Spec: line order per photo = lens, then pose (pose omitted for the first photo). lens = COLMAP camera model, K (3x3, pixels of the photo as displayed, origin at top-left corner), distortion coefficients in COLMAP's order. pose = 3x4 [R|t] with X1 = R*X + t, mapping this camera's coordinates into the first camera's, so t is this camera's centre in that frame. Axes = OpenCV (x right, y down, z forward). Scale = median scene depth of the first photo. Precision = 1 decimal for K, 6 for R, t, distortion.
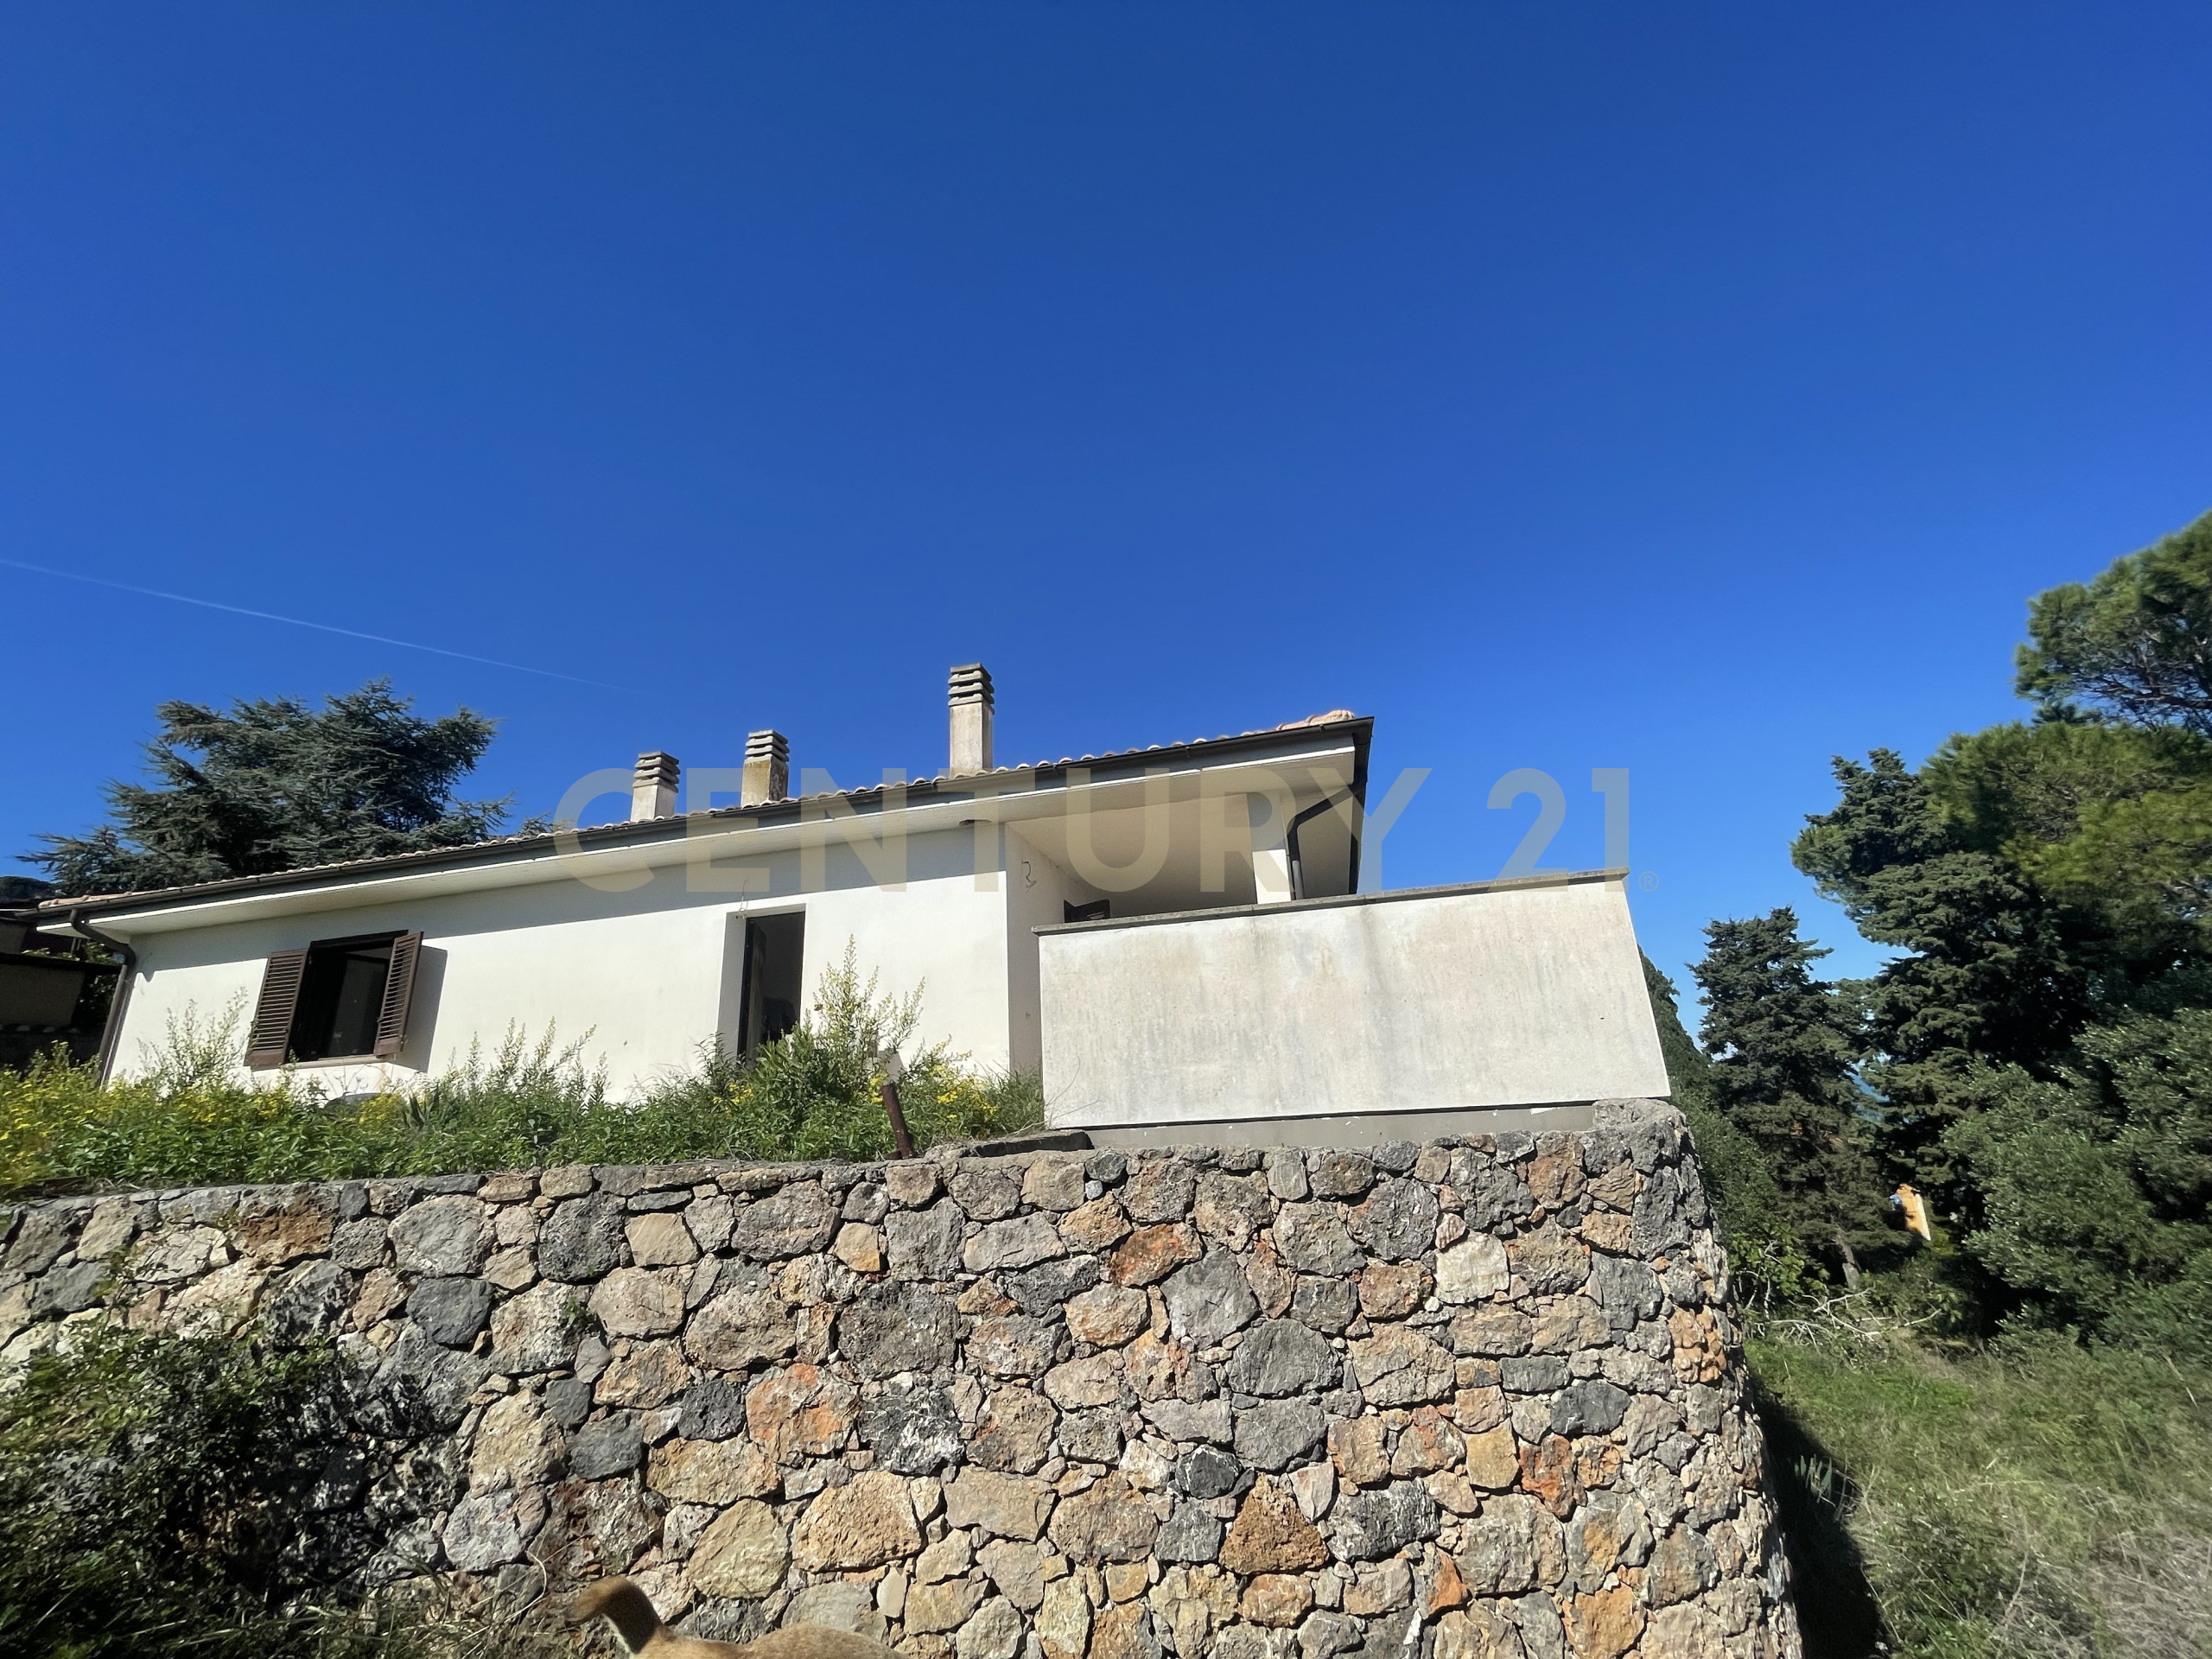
lens RADIAL K [[895.9, 0, 1101.5], [0, 895.9, 827.8], [0, 0, 1]] dist [-0.000657, -0.000966]
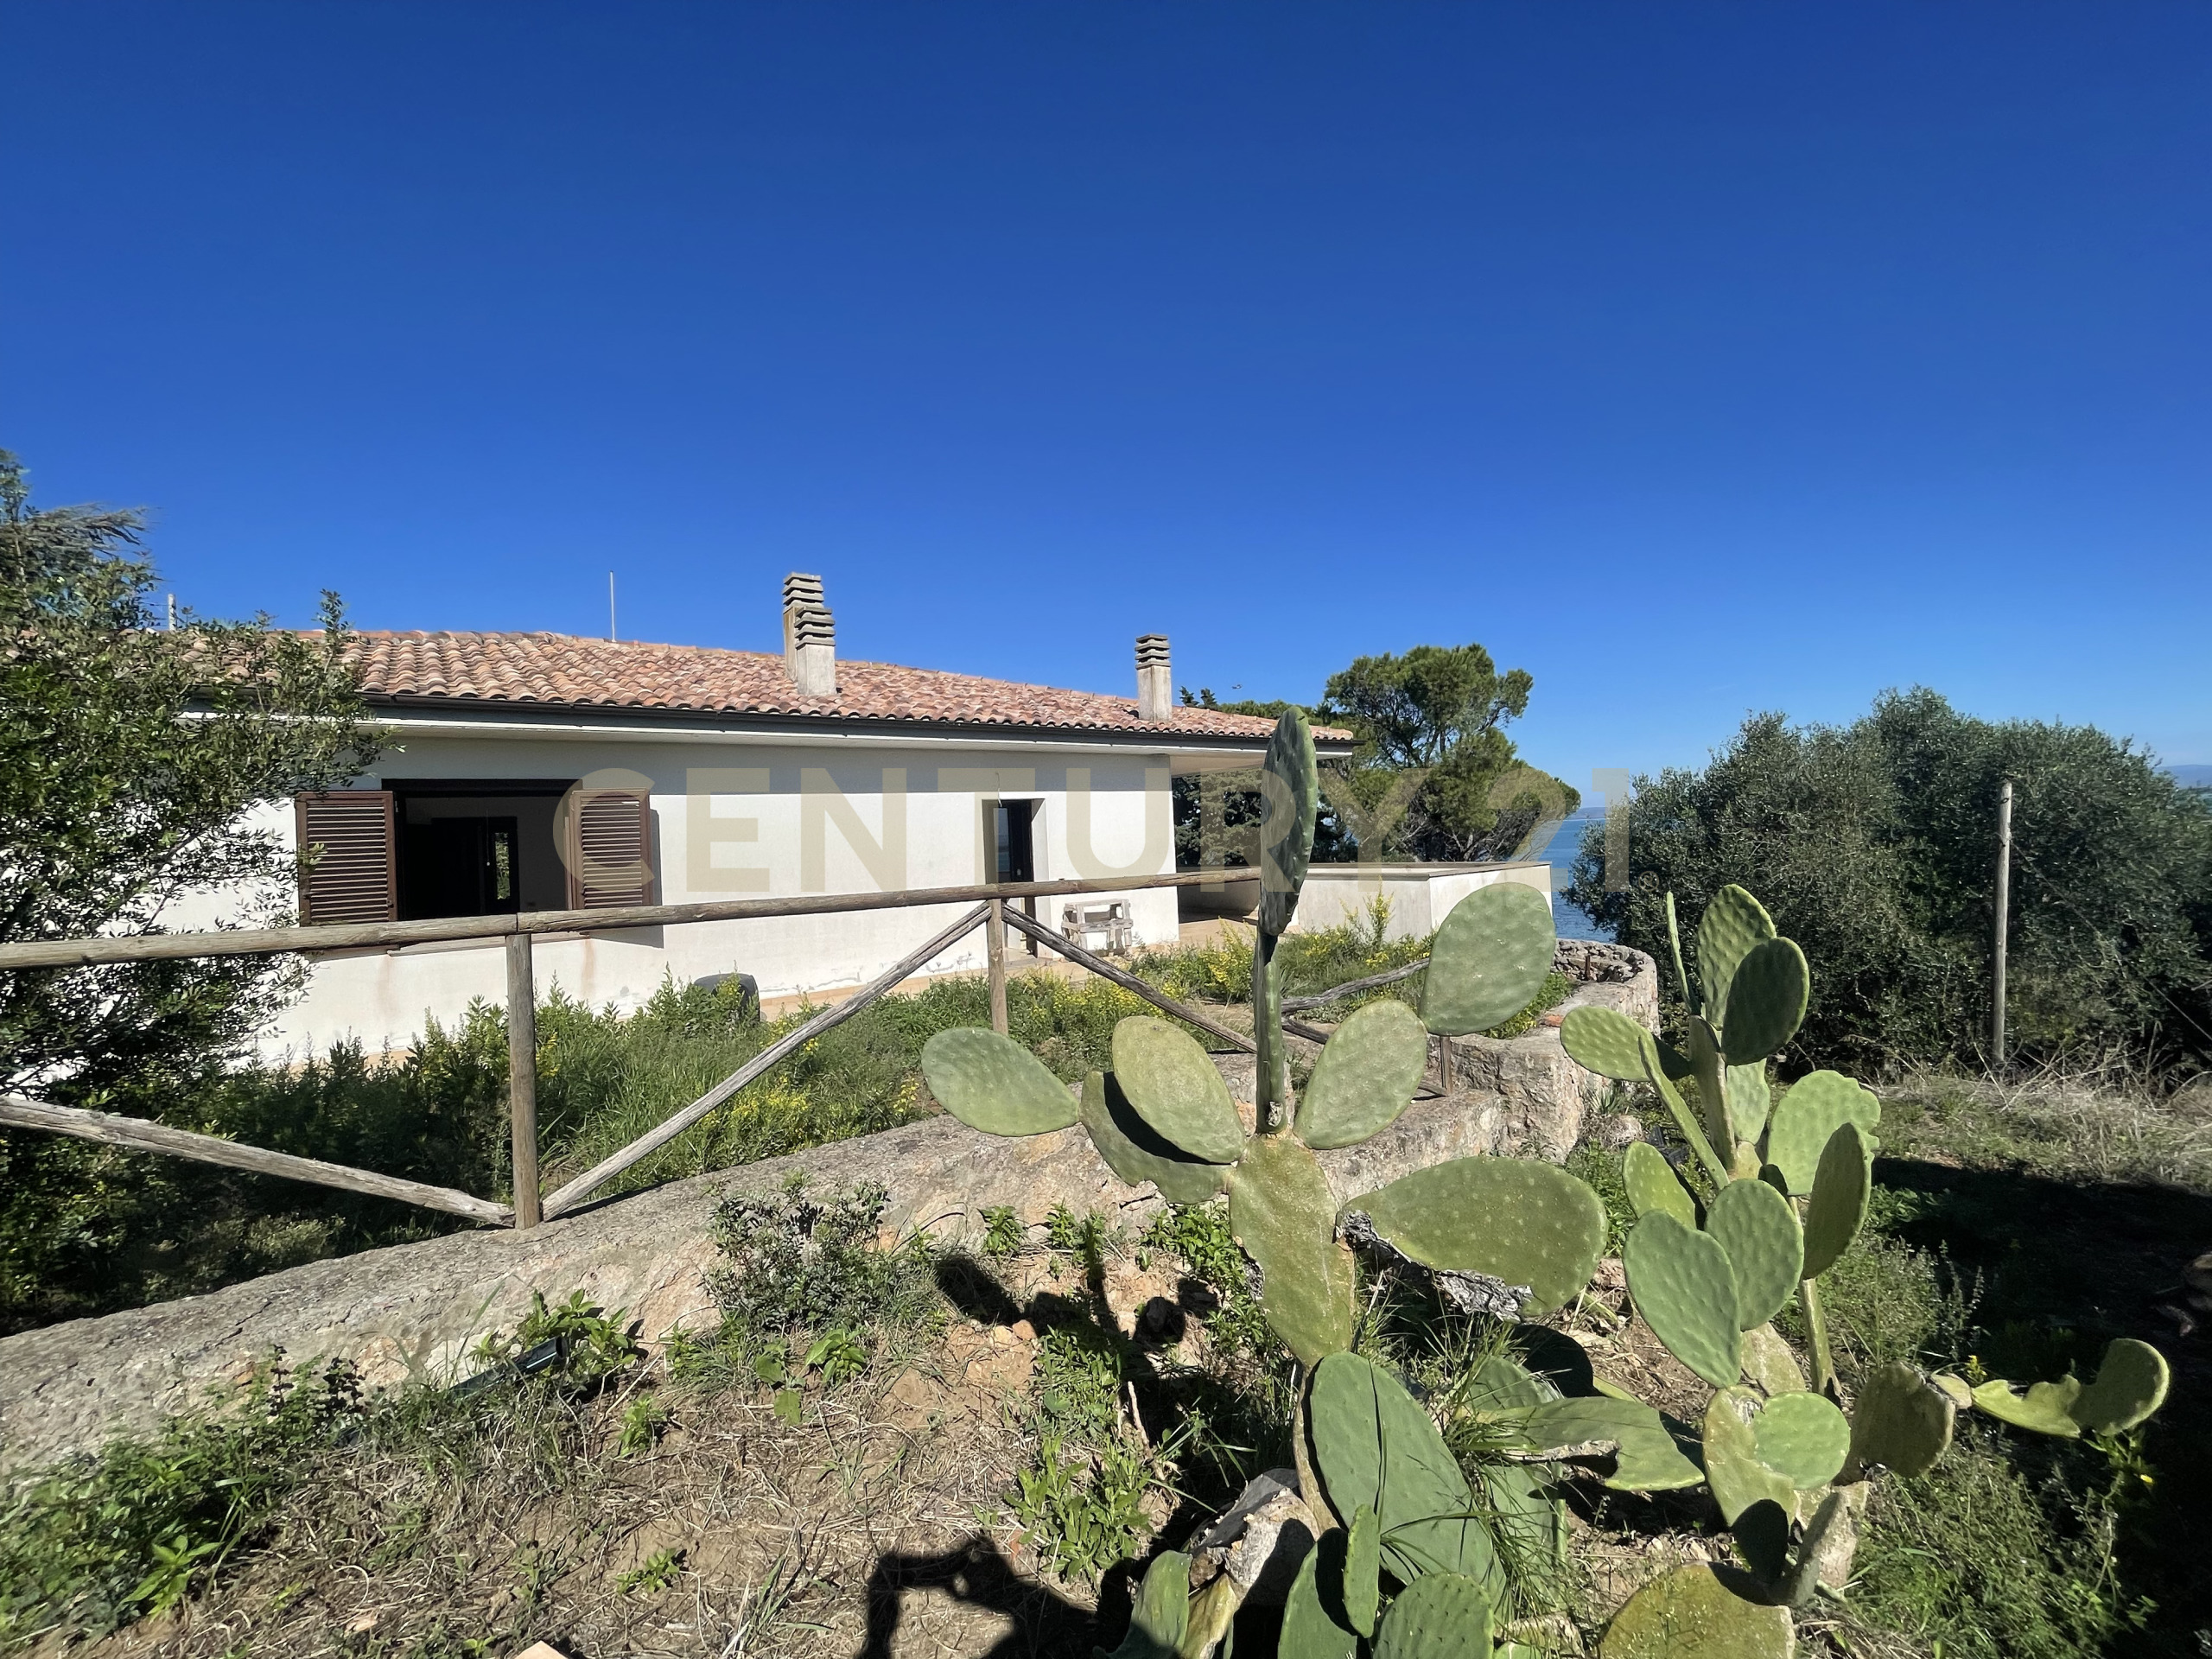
lens RADIAL K [[895.9, 0, 1107.8], [0, 895.9, 825.5], [0, 0, 1]] dist [-0.000657, -0.000966]
pose [[0.620877, 0.029699, 0.783345, -0.514361], [-0.217582, 0.966547, 0.135811, -0.030070], [-0.753107, -0.254764, 0.606568, 0.070382]]
